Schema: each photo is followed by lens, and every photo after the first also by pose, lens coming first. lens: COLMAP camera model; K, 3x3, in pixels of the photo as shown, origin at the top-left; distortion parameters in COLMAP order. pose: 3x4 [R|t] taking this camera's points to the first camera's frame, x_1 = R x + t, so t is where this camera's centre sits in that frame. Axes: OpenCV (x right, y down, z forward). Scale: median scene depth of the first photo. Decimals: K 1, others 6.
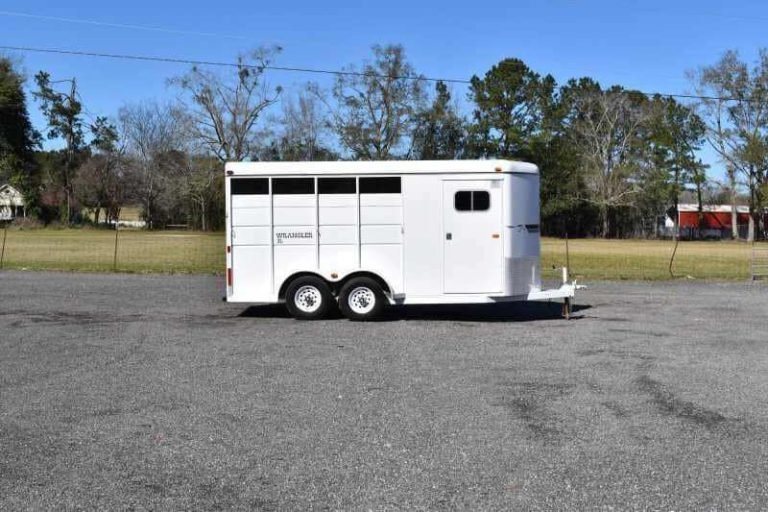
lens RADIAL K [[656.0, 0, 384.0], [0, 656.0, 256.0], [0, 0, 1]] dist [-0.039765, -0.005726]
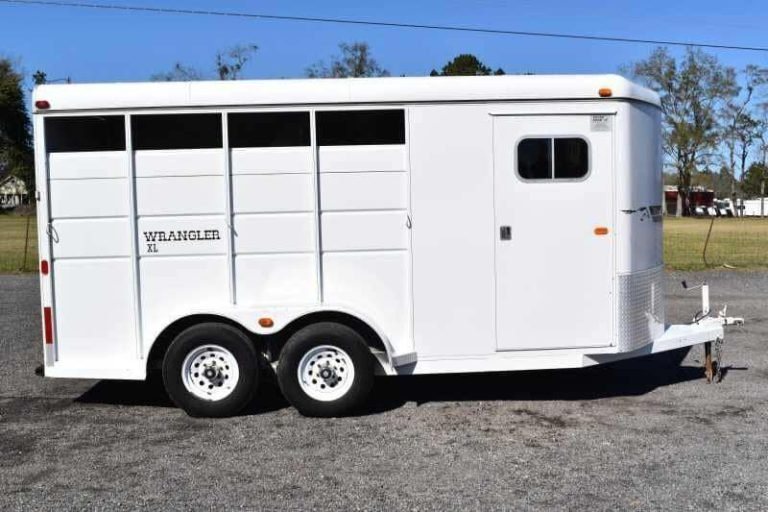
lens RADIAL K [[656.0, 0, 384.0], [0, 656.0, 256.0], [0, 0, 1]] dist [-0.039765, -0.005726]
pose [[0.998534, -0.017804, 0.051117, -0.014759], [0.016303, 0.999428, 0.029616, -0.028571], [-0.051615, -0.028739, 0.998253, 0.521308]]
